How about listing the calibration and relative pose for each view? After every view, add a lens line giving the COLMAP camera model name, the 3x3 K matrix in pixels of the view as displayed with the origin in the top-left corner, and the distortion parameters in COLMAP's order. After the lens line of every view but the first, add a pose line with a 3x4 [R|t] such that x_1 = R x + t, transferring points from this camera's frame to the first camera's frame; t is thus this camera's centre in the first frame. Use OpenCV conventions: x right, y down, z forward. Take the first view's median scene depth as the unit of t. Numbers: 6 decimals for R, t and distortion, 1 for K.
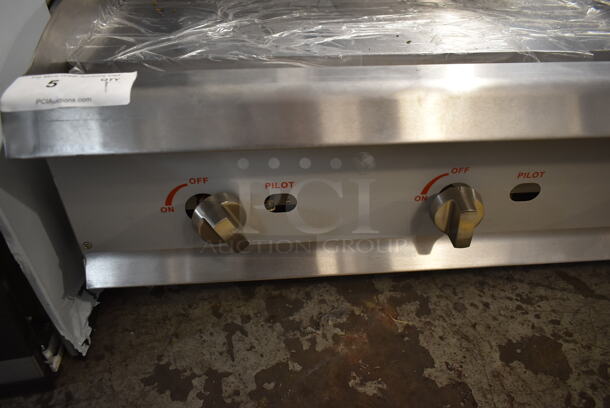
lens RADIAL K [[463.3, 0, 305.6], [0, 463.3, 205.8], [0, 0, 1]] dist [-0.022872, -0.002002]
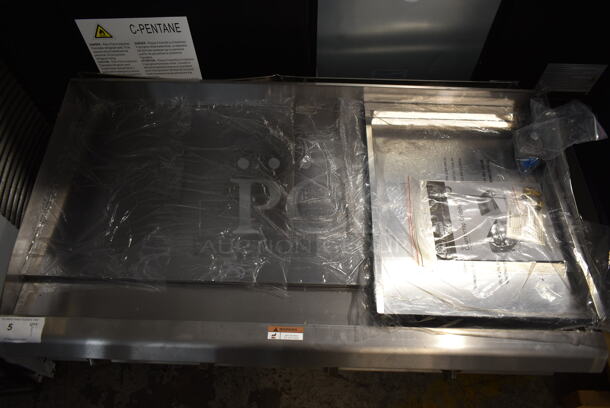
lens RADIAL K [[463.3, 0, 305.6], [0, 463.3, 205.8], [0, 0, 1]] dist [-0.022872, -0.002002]
pose [[0.993957, 0.095043, -0.054924, 0.709466], [-0.068843, 0.929439, 0.362495, -1.233258], [0.085501, -0.356524, 0.930366, -0.583630]]
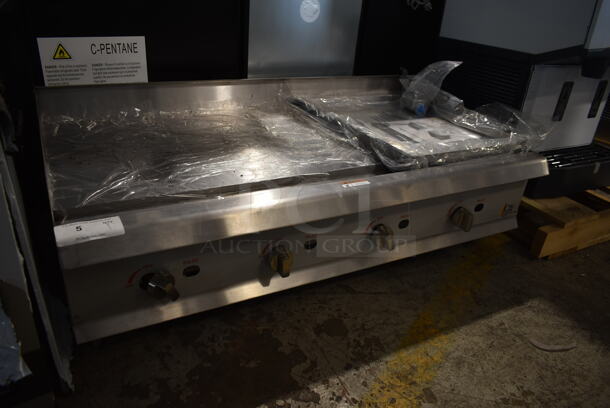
lens RADIAL K [[463.3, 0, 305.6], [0, 463.3, 205.8], [0, 0, 1]] dist [-0.022872, -0.002002]
pose [[0.909883, -0.119950, 0.397147, -0.297933], [0.171031, 0.980610, -0.095669, -0.006199], [-0.377971, 0.154972, 0.912755, -0.790952]]
